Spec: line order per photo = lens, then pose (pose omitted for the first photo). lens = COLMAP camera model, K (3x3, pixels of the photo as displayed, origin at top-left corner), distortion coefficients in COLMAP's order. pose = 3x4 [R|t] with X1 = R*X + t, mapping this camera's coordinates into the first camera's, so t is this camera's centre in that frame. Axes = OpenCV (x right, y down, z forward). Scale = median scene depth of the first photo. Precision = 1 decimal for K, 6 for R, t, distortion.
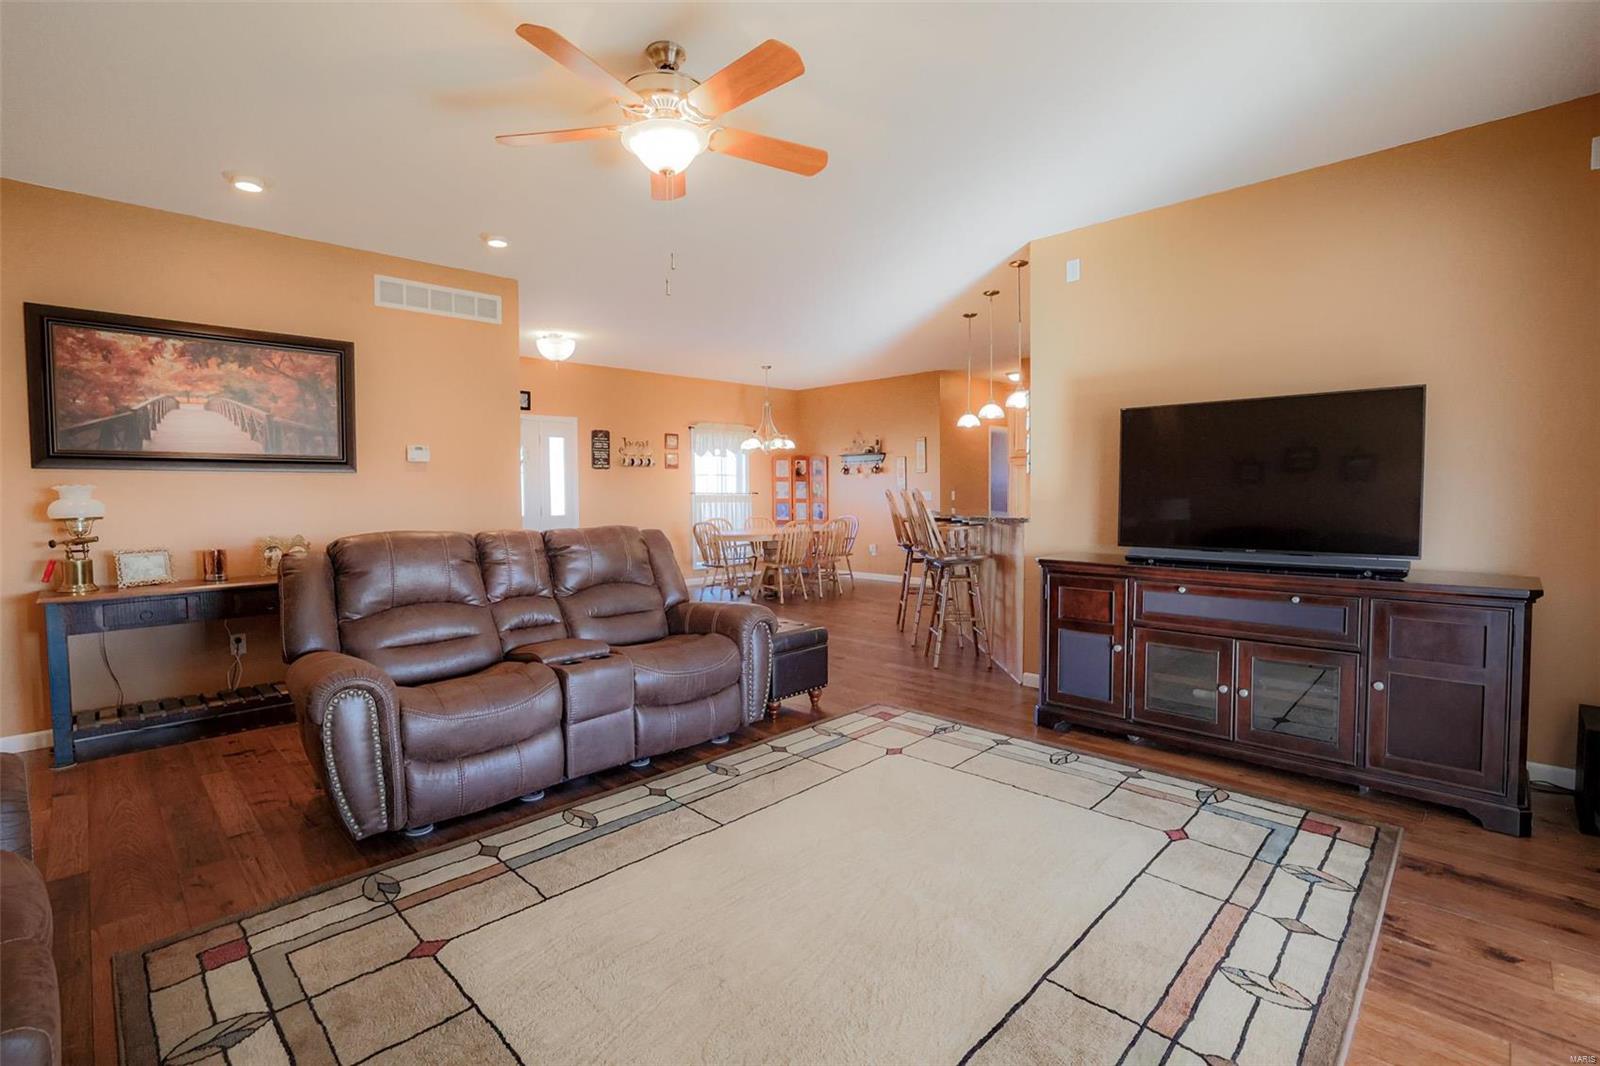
lens RADIAL K [[733.5, 0, 802.9], [0, 733.5, 523.2], [0, 0, 1]] dist [-0.052319, 0.022462]
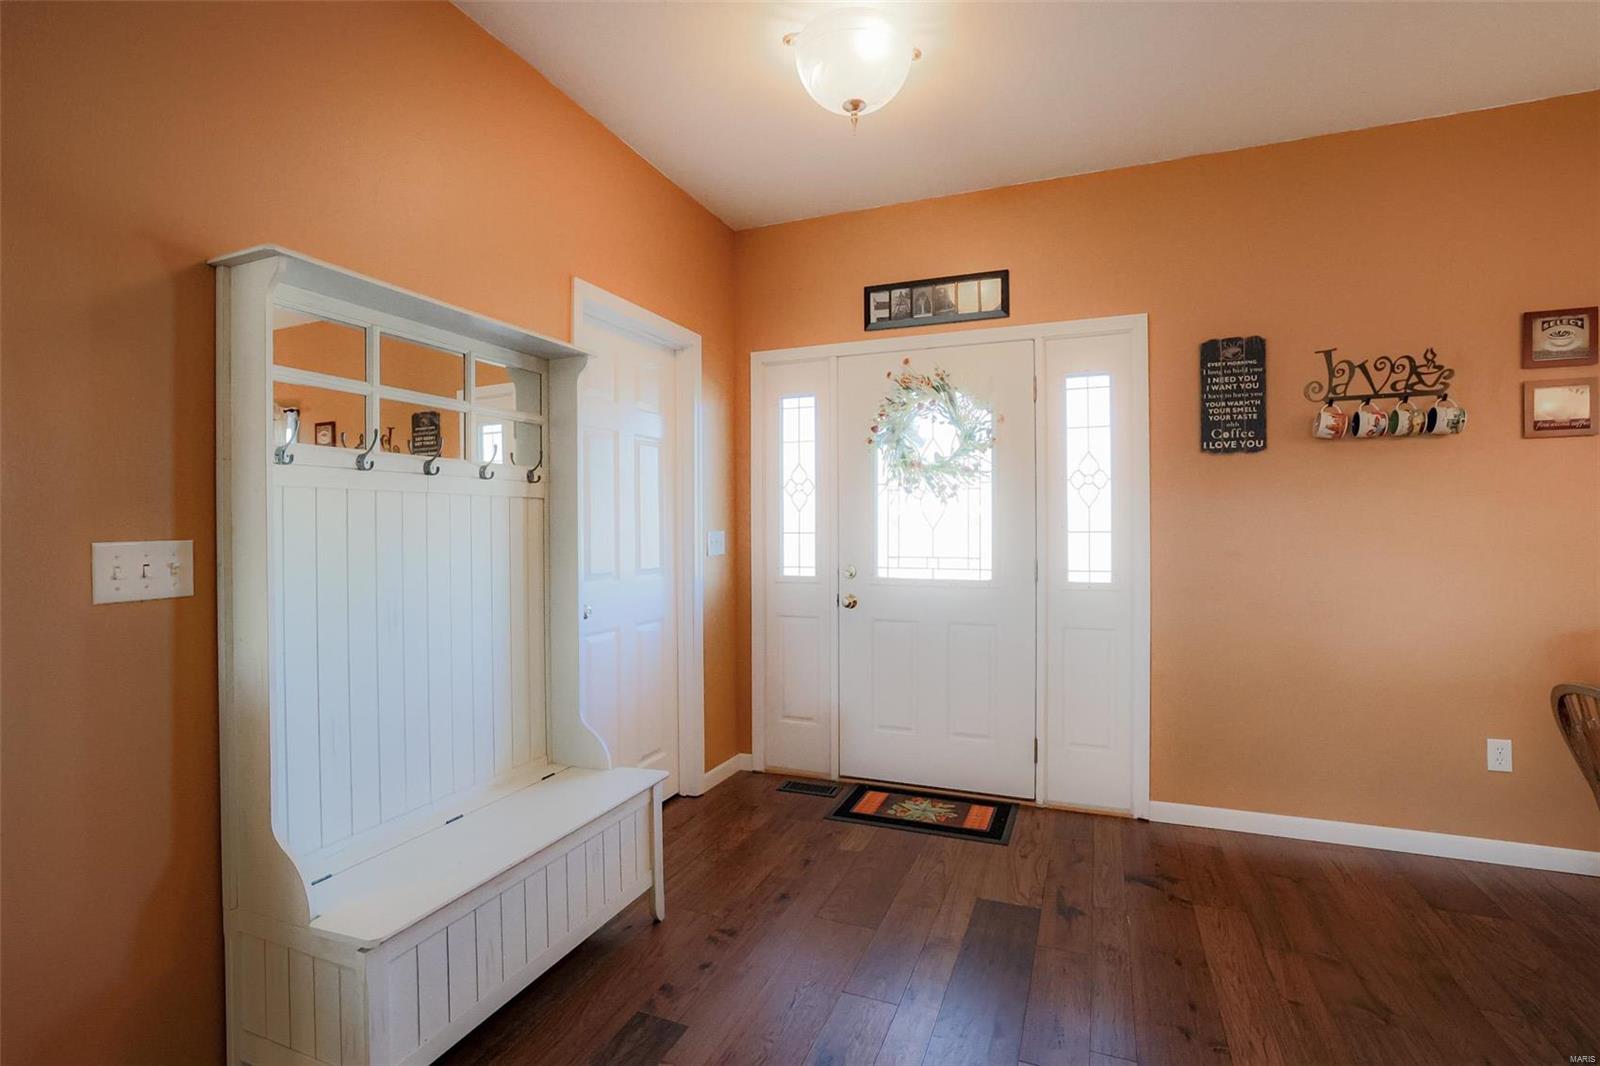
lens RADIAL K [[755.4, 0, 797.7], [0, 755.4, 520.4], [0, 0, 1]] dist [-0.044792, 0.019978]
pose [[0.382423, 0.001433, -0.923986, -0.081314], [-0.037754, 0.999188, -0.014076, -0.070978], [0.923216, 0.040267, 0.382166, 1.574329]]
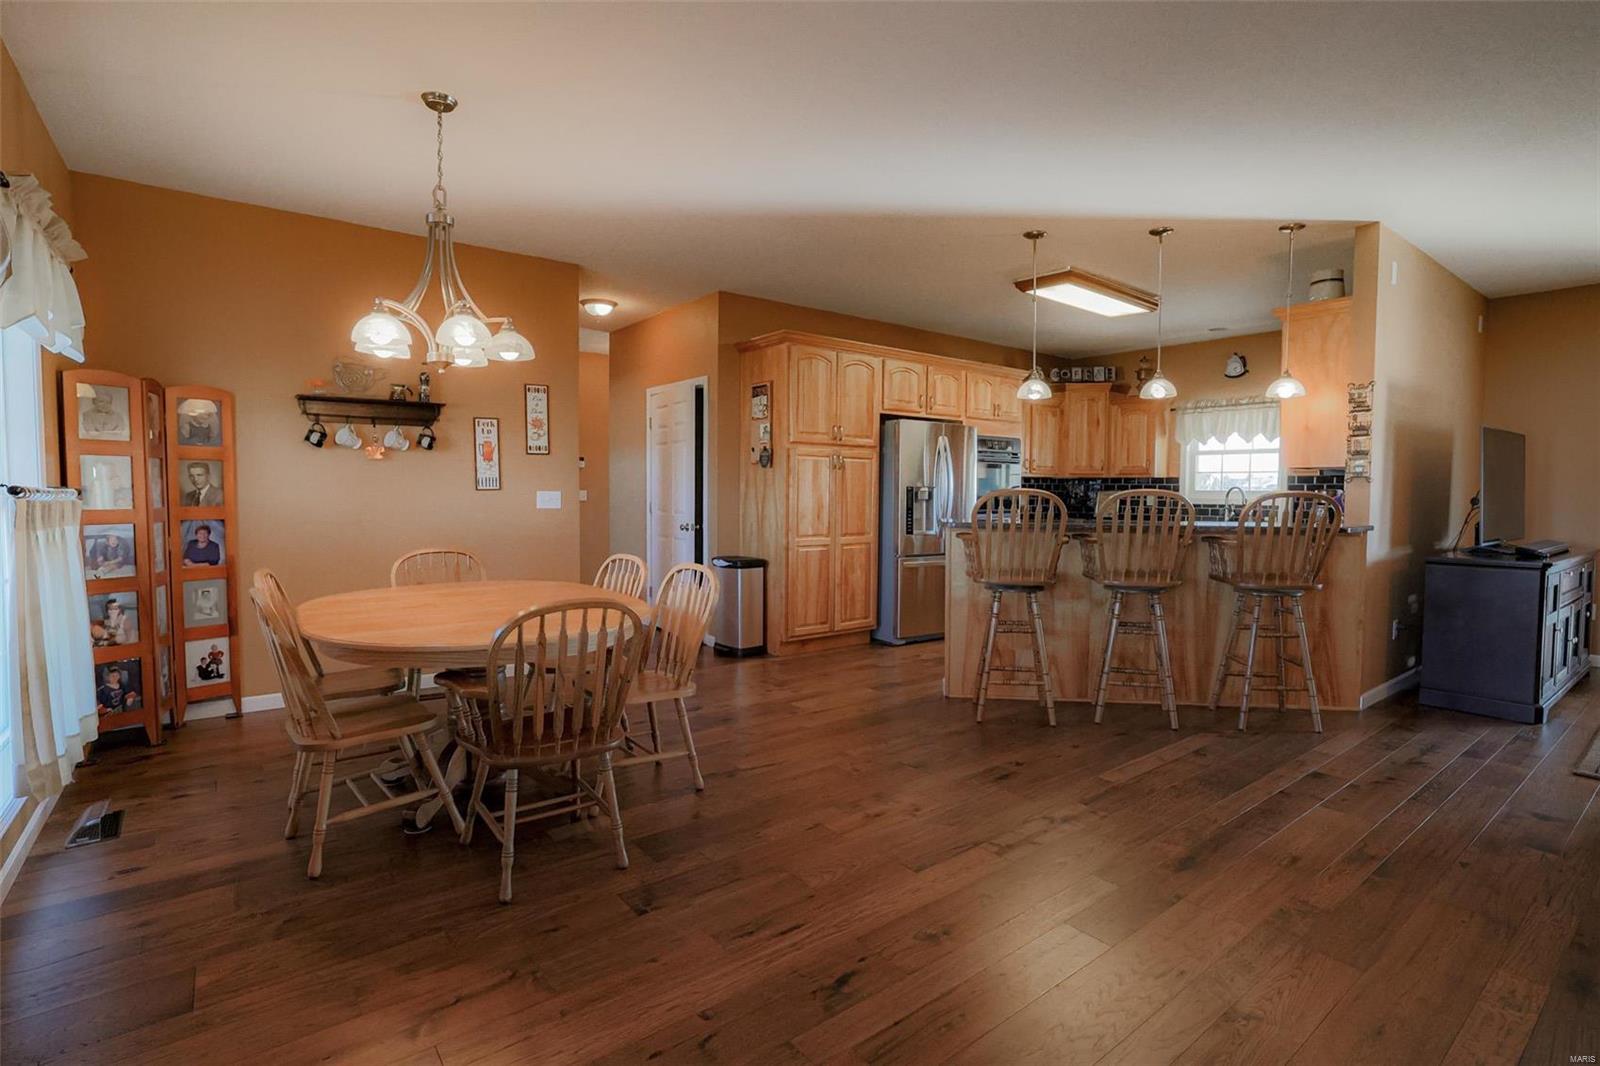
lens RADIAL K [[762.0, 0, 803.4], [0, 762.0, 528.9], [0, 0, 1]] dist [-0.052893, 0.022860]
pose [[0.136453, -0.039299, 0.989867, -0.841948], [0.035422, 0.998767, 0.034770, -0.072874], [-0.990013, 0.030318, 0.137677, 1.874917]]
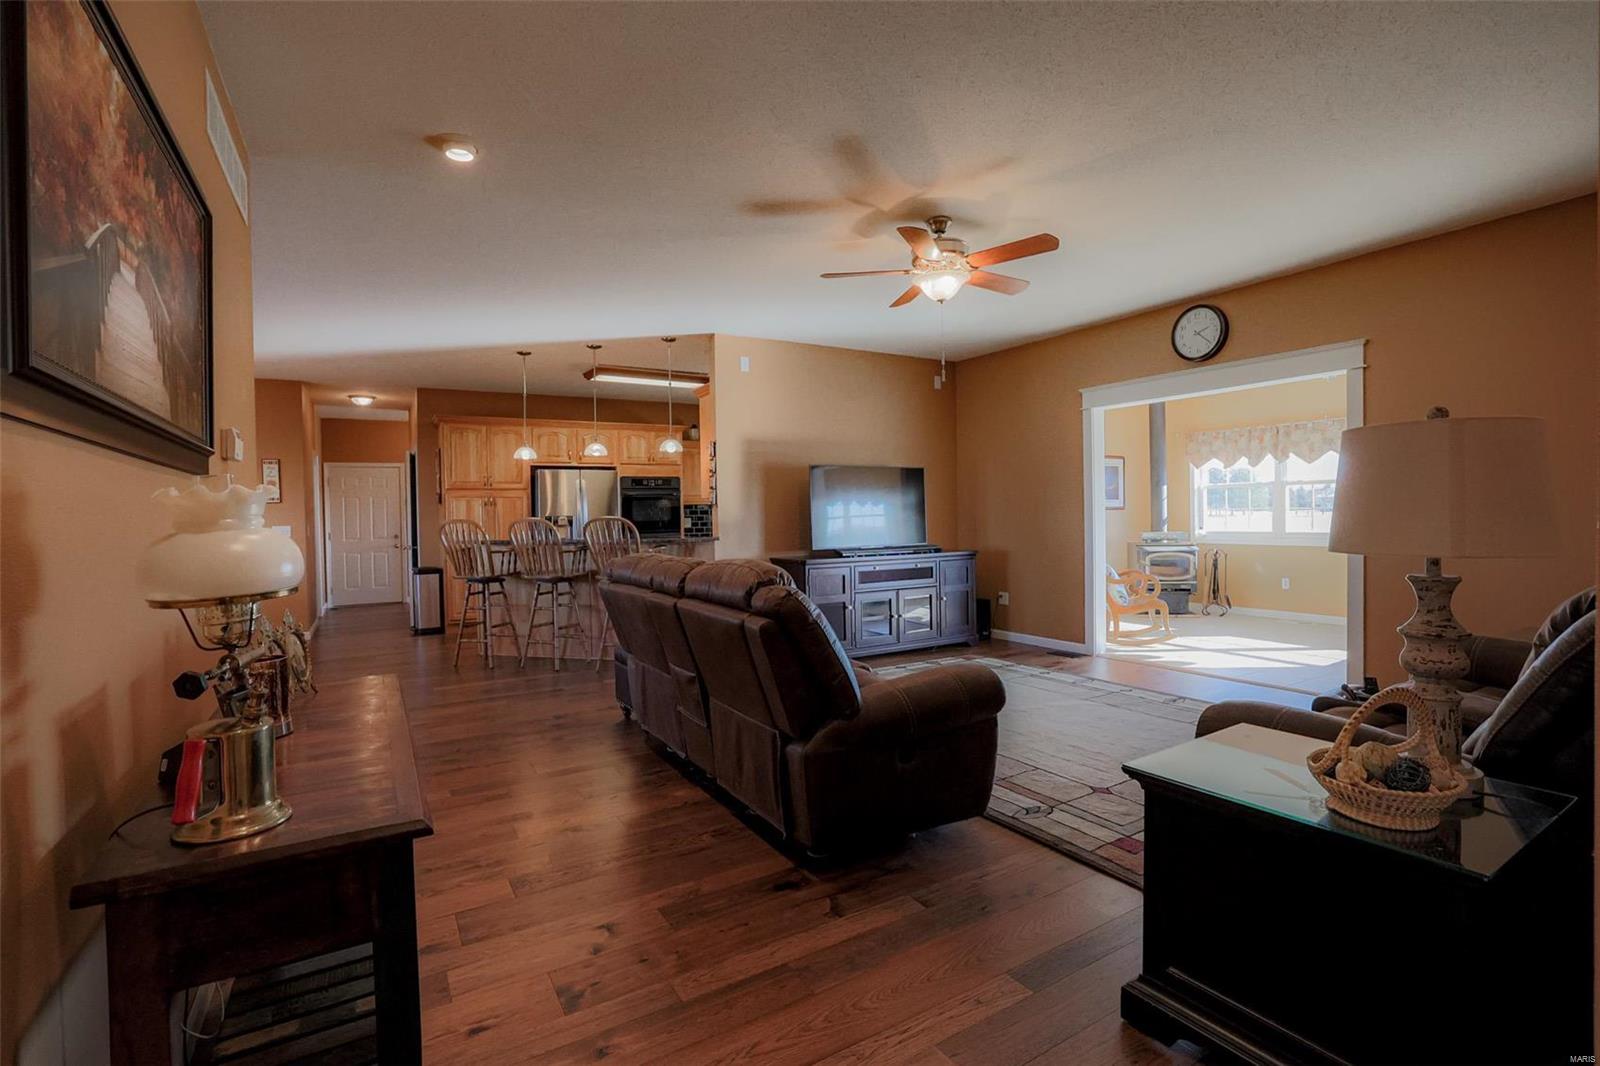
lens RADIAL K [[733.5, 0, 802.9], [0, 733.5, 523.2], [0, 0, 1]] dist [-0.052319, 0.022462]
pose [[0.251298, -0.007344, 0.967882, -1.138934], [0.058784, 0.998241, -0.007688, -0.016033], [-0.966123, 0.058828, 0.251288, 0.606274]]
